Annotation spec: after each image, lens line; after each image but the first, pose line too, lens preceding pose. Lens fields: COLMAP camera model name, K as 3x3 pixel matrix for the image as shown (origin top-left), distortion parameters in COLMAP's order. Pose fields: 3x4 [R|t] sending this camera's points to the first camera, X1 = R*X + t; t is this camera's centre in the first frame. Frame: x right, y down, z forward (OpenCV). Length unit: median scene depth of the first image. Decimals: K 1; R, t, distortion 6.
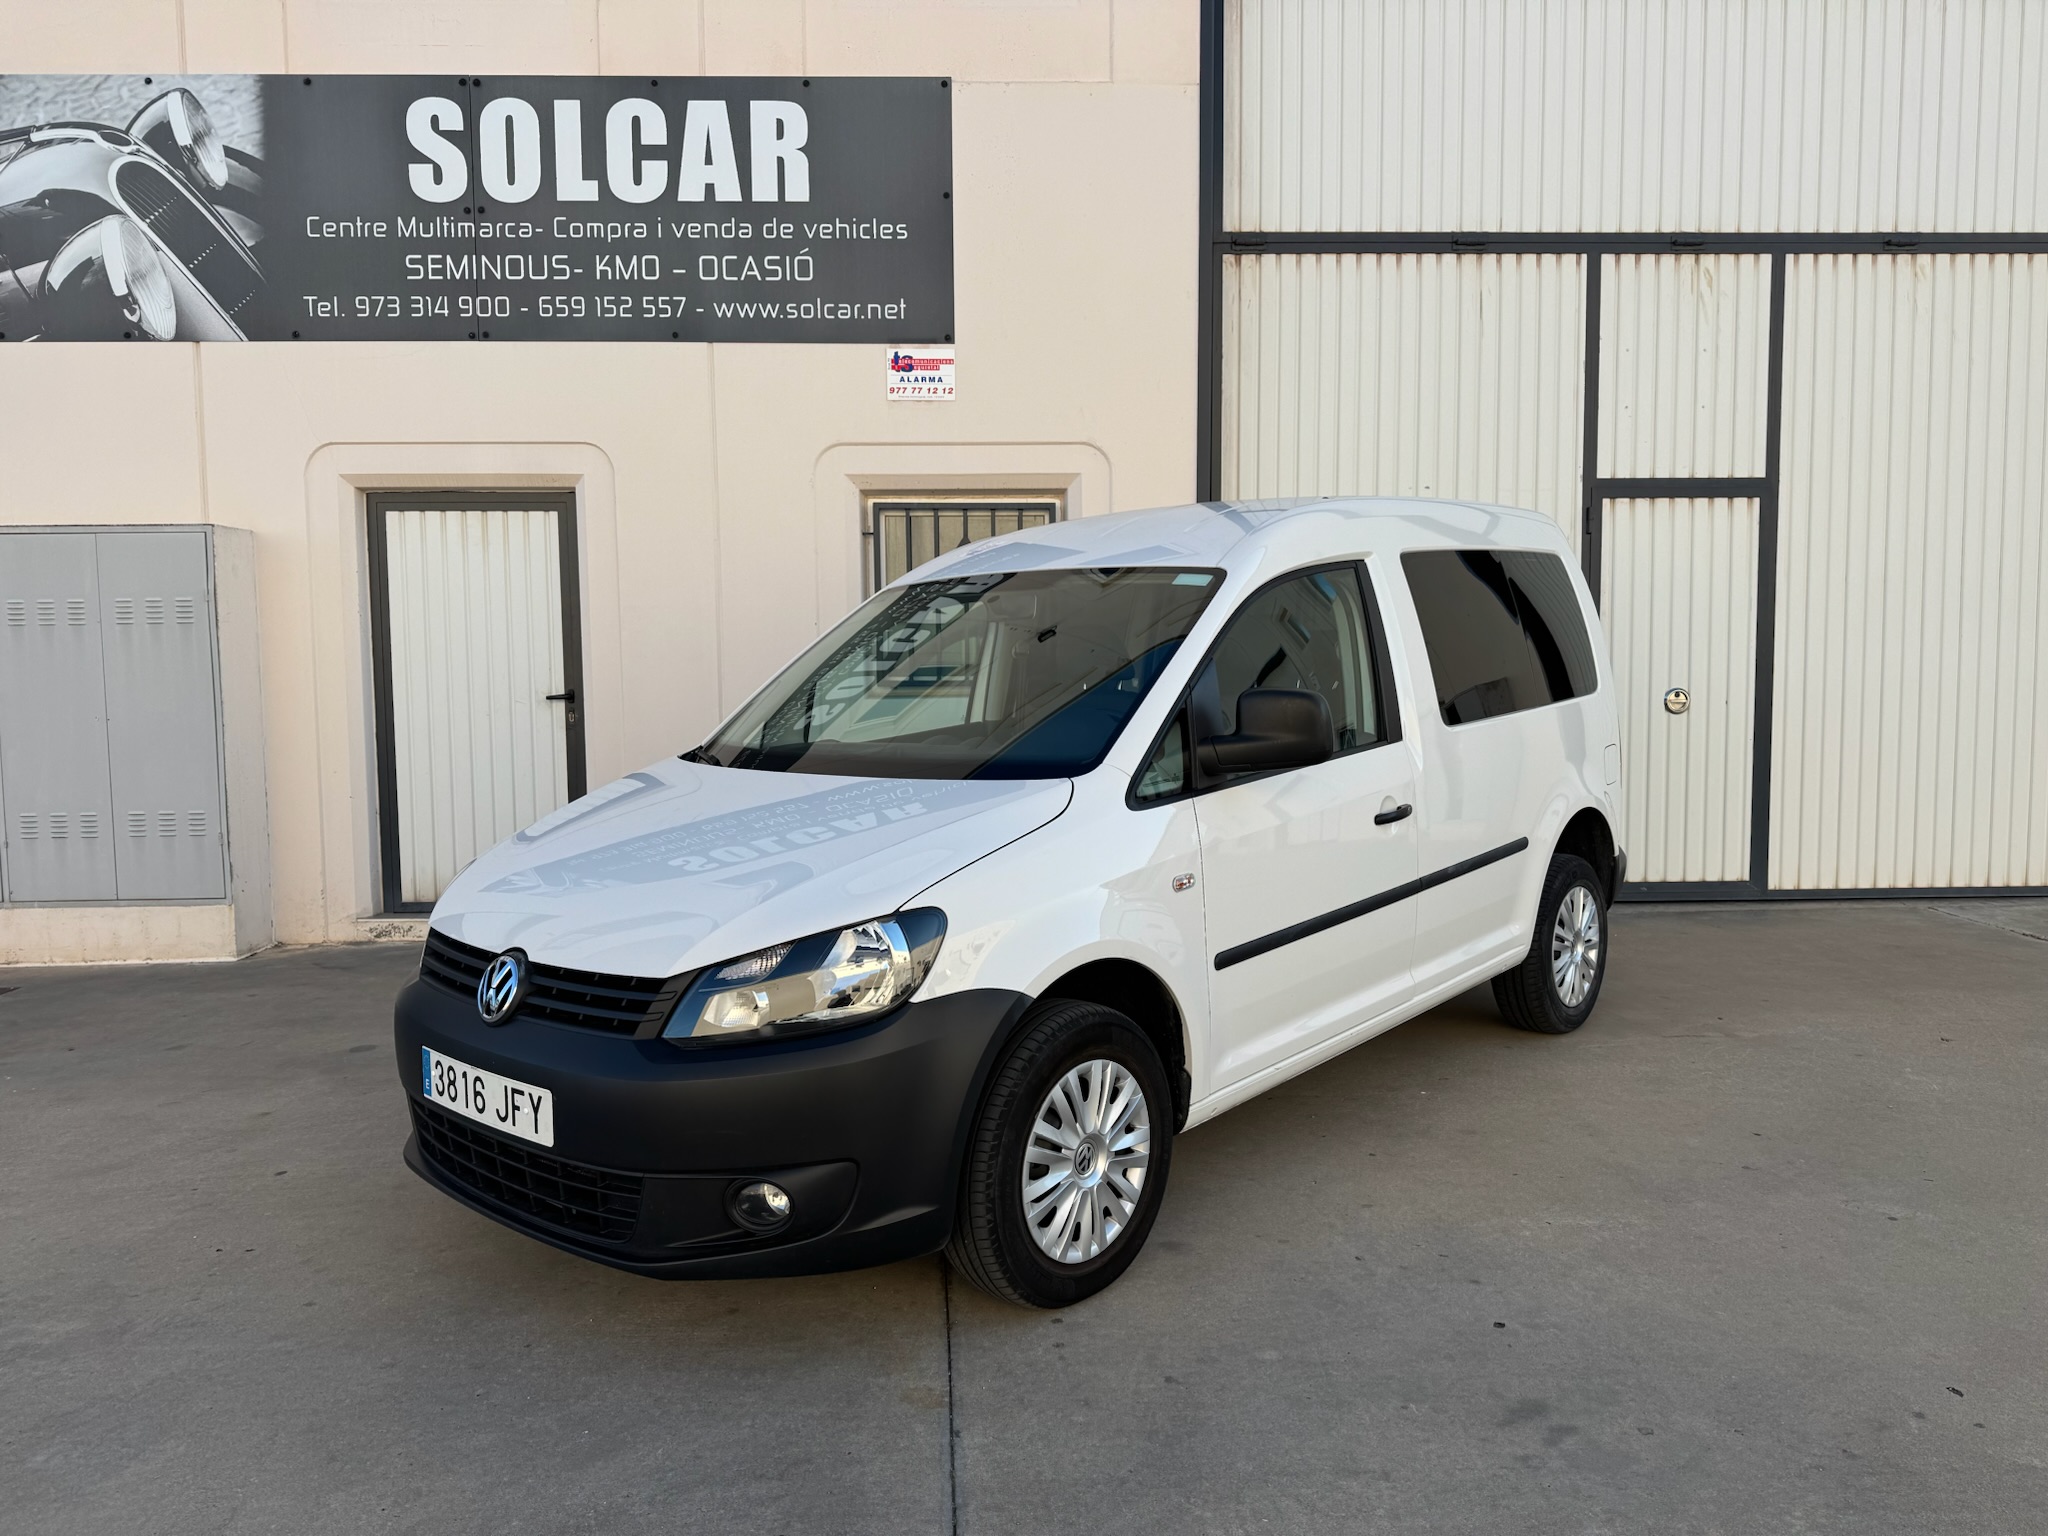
lens RADIAL K [[1452.1, 0, 1022.8], [0, 1452.1, 772.0], [0, 0, 1]] dist [0.002658, -0.011796]
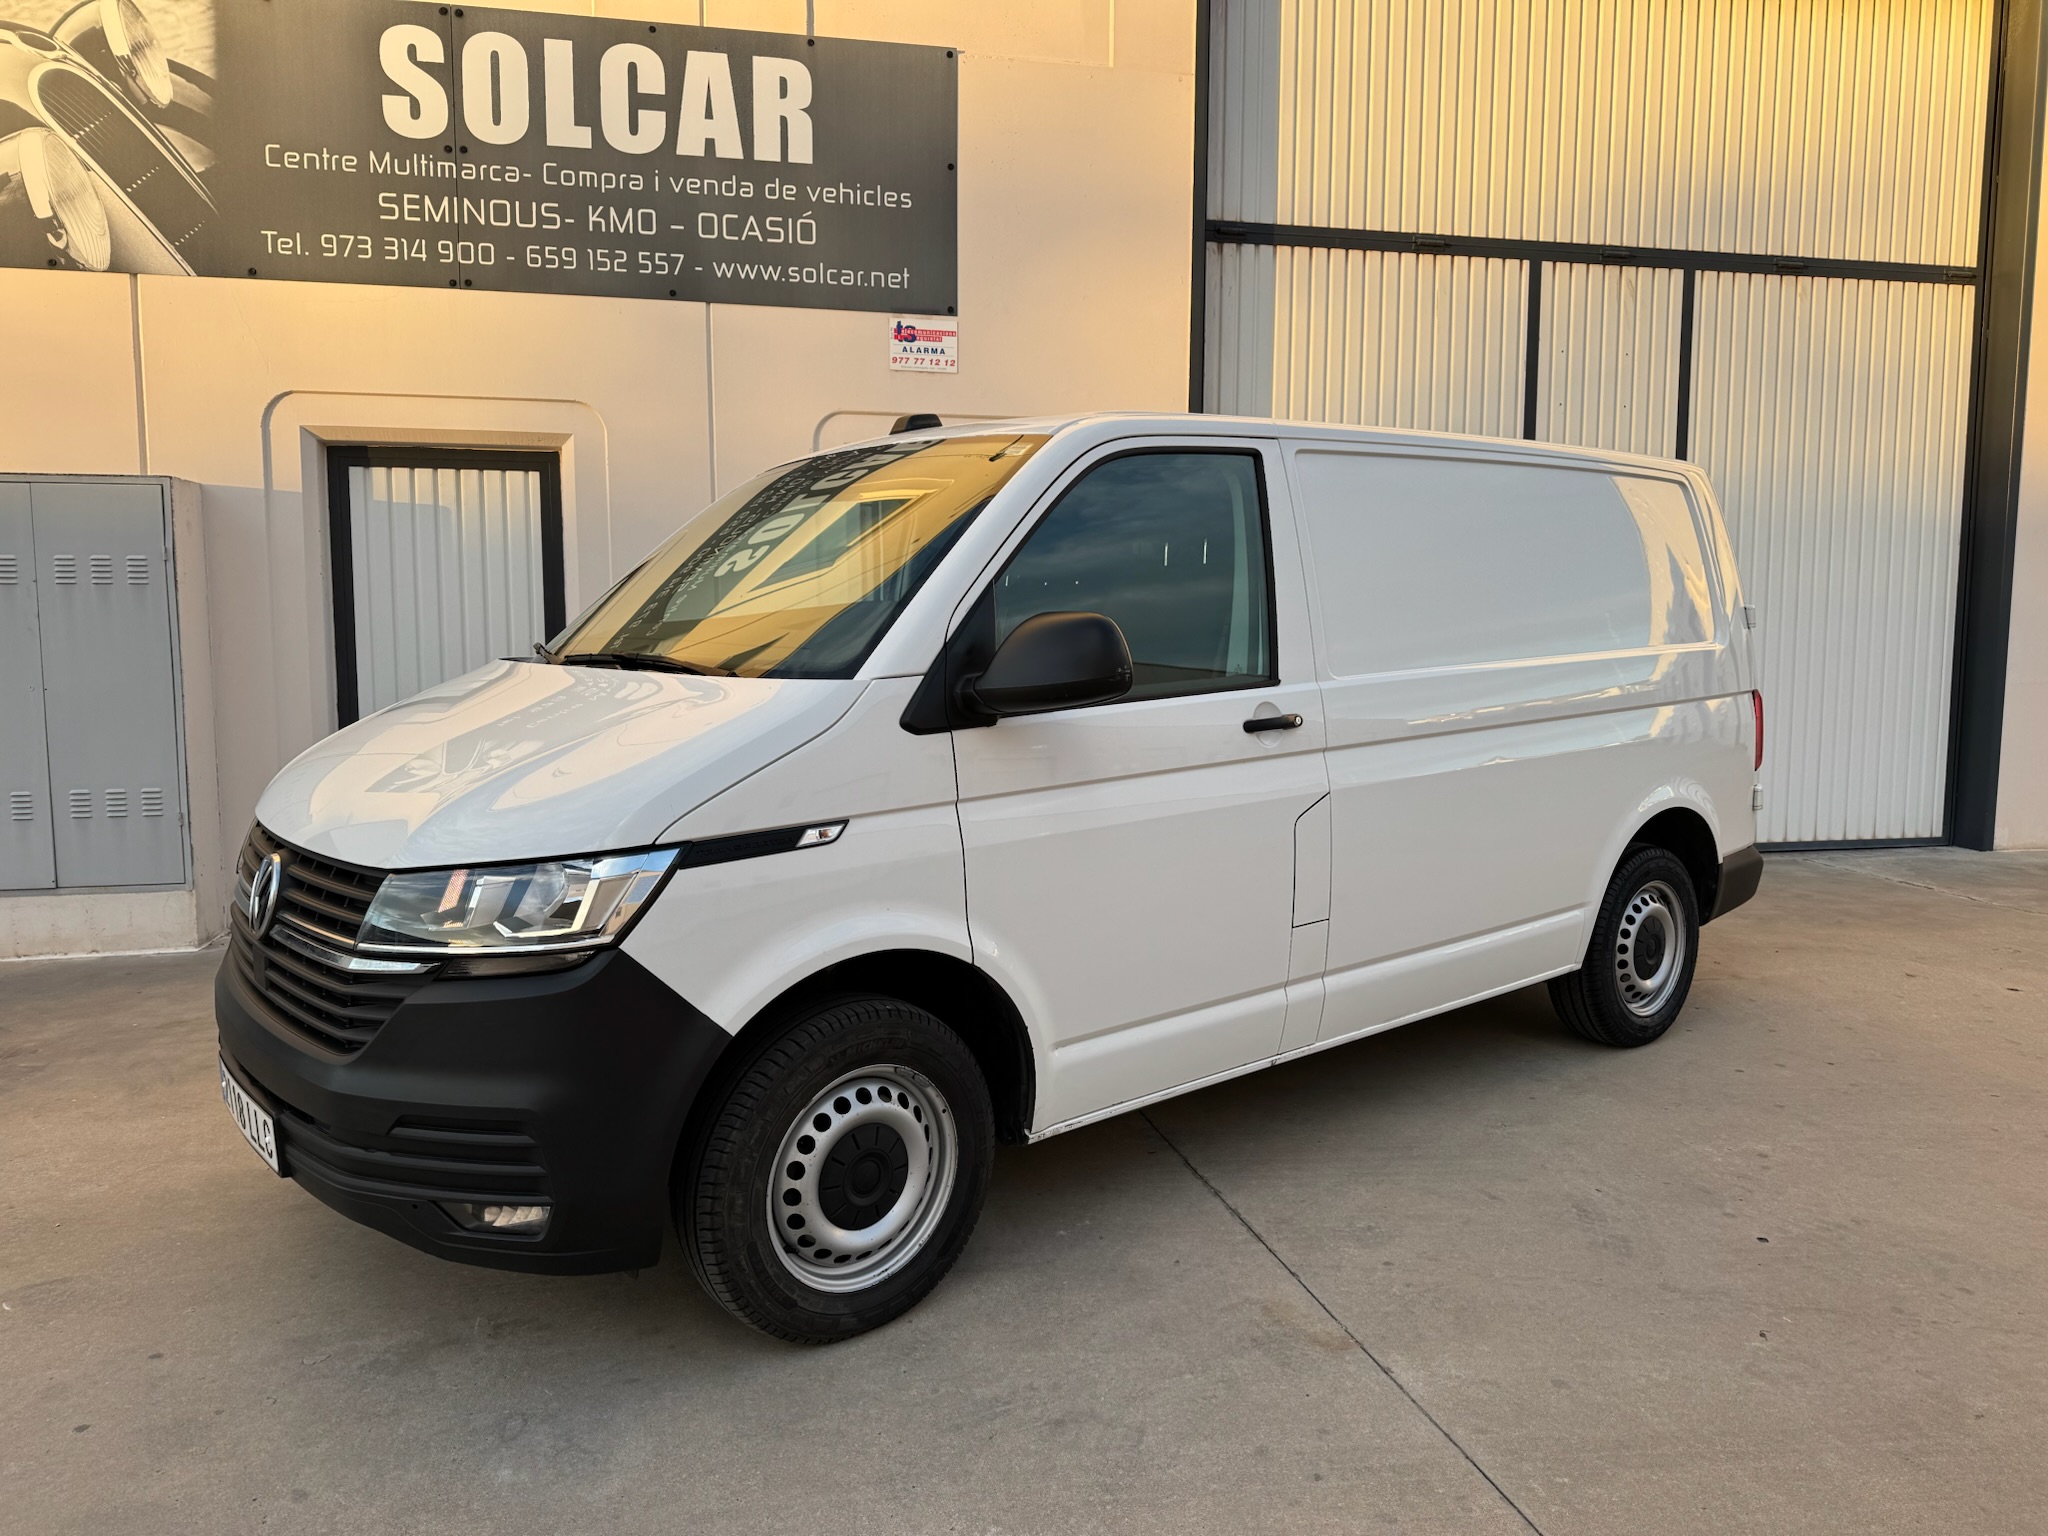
lens RADIAL K [[1452.1, 0, 1029.0], [0, 1452.1, 763.1], [0, 0, 1]] dist [0.002658, -0.011796]
pose [[0.983828, -0.006230, 0.179007, -0.181853], [0.002696, 0.999797, 0.019978, -0.006229], [-0.179095, -0.019172, 0.983645, -0.001744]]
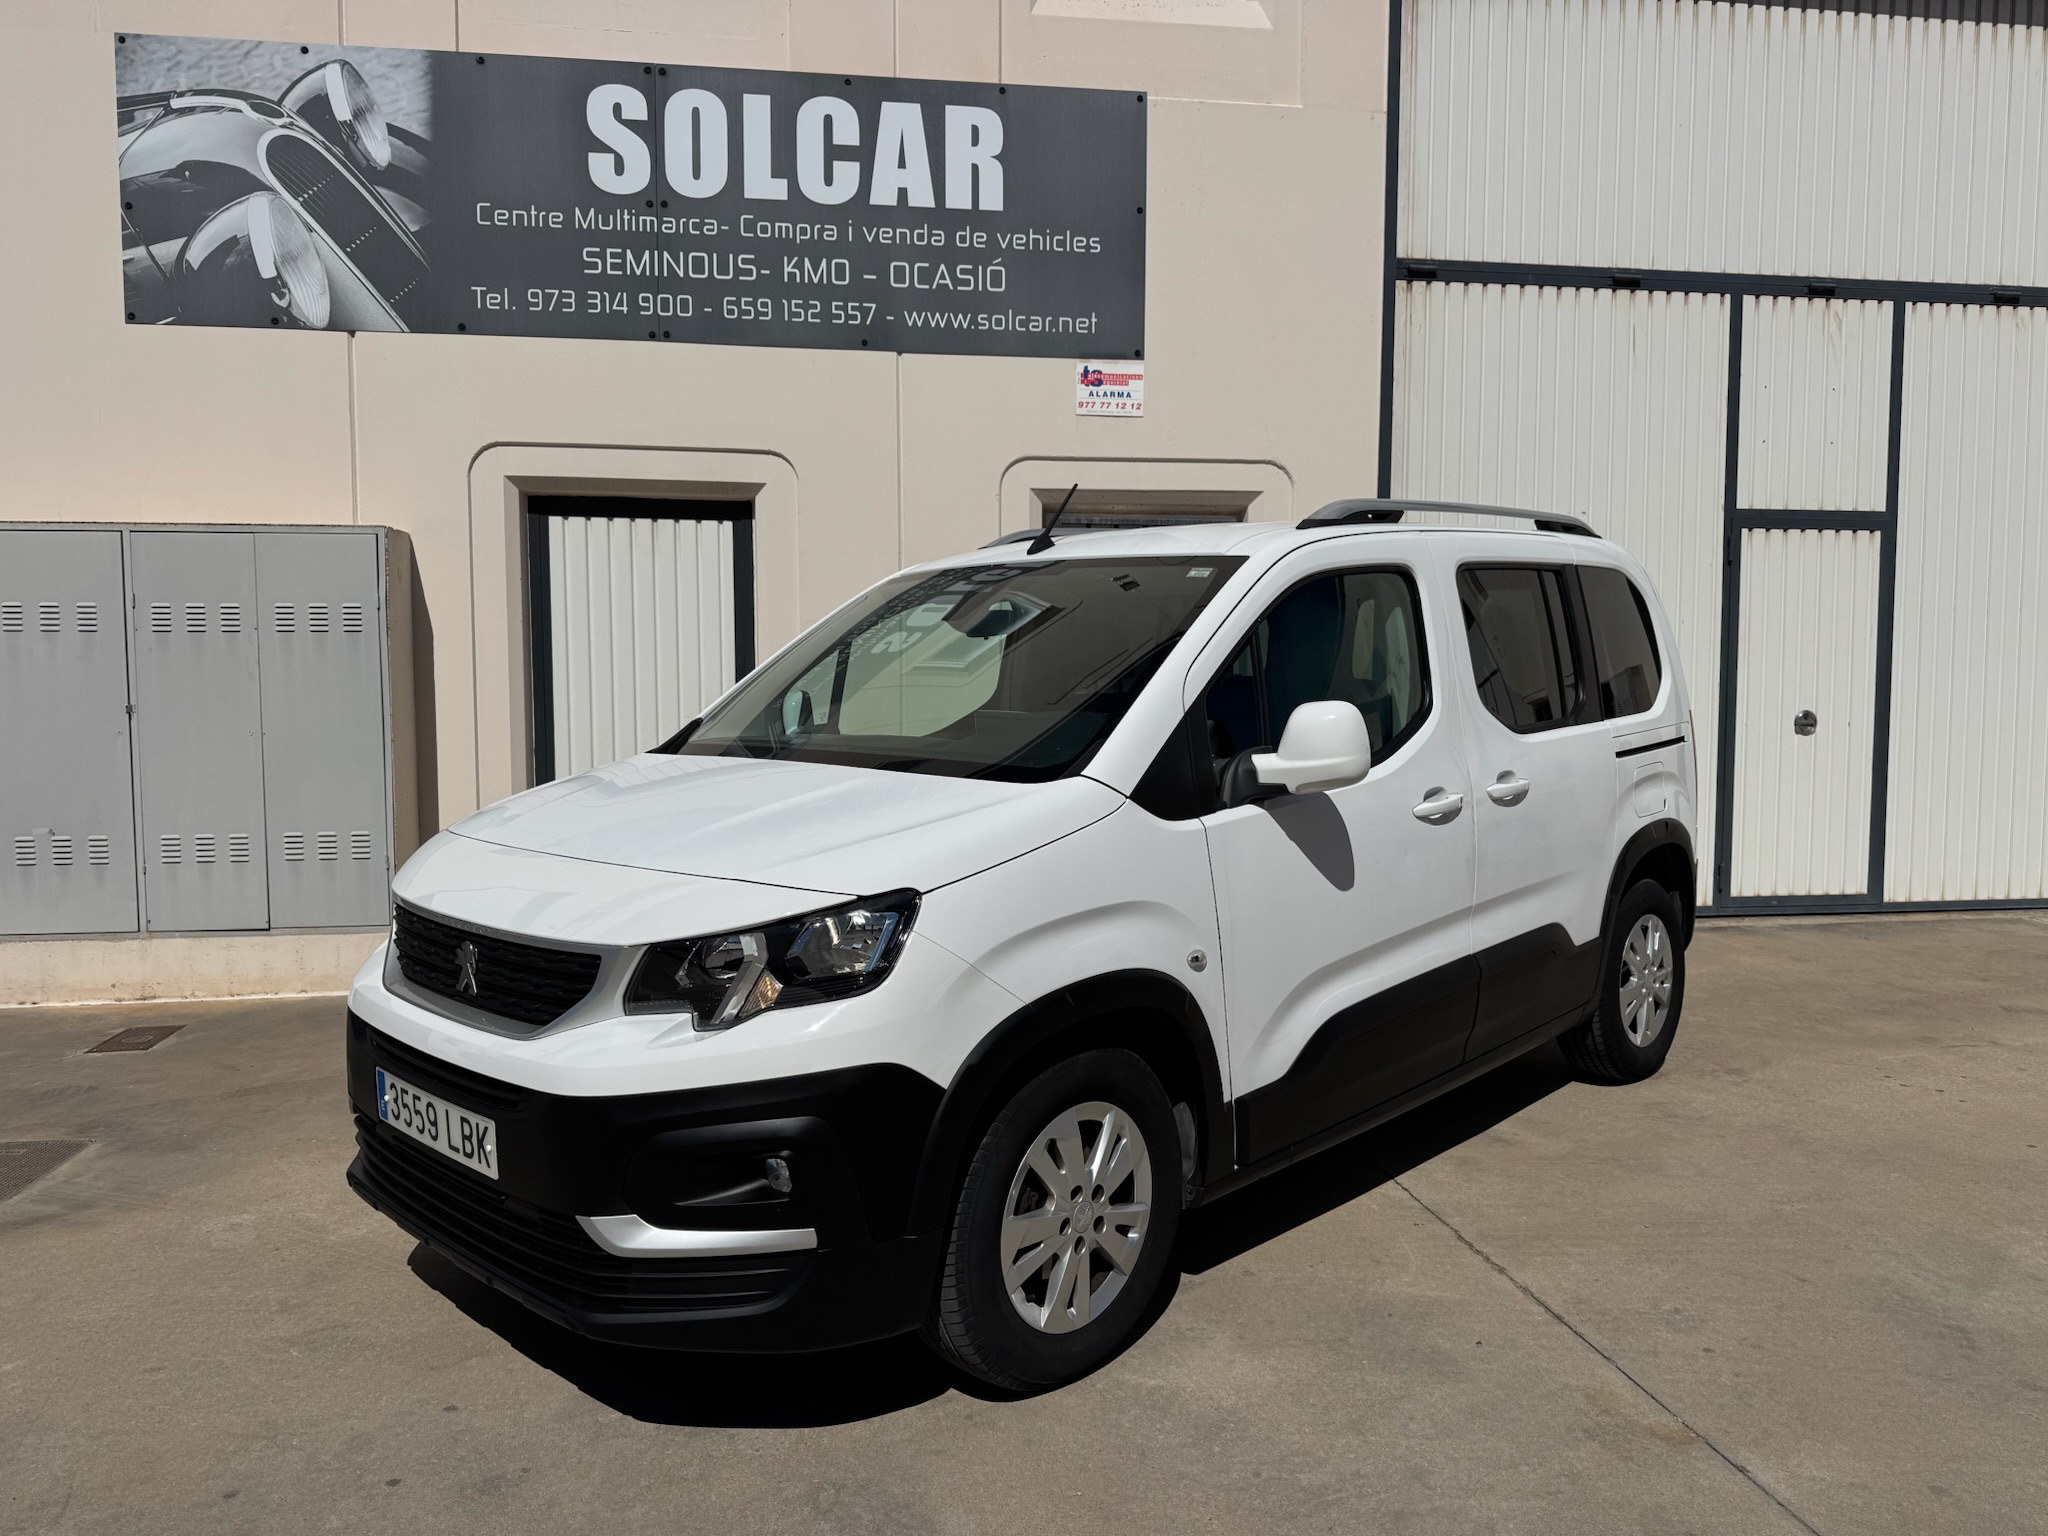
lens RADIAL K [[1452.1, 0, 1029.7], [0, 1452.1, 775.9], [0, 0, 1]] dist [0.002658, -0.011796]
pose [[0.994119, 0.002322, 0.108272, -0.235097], [-0.001855, 0.999989, -0.004417, -0.005757], [-0.108281, 0.004191, 0.994112, 0.021831]]
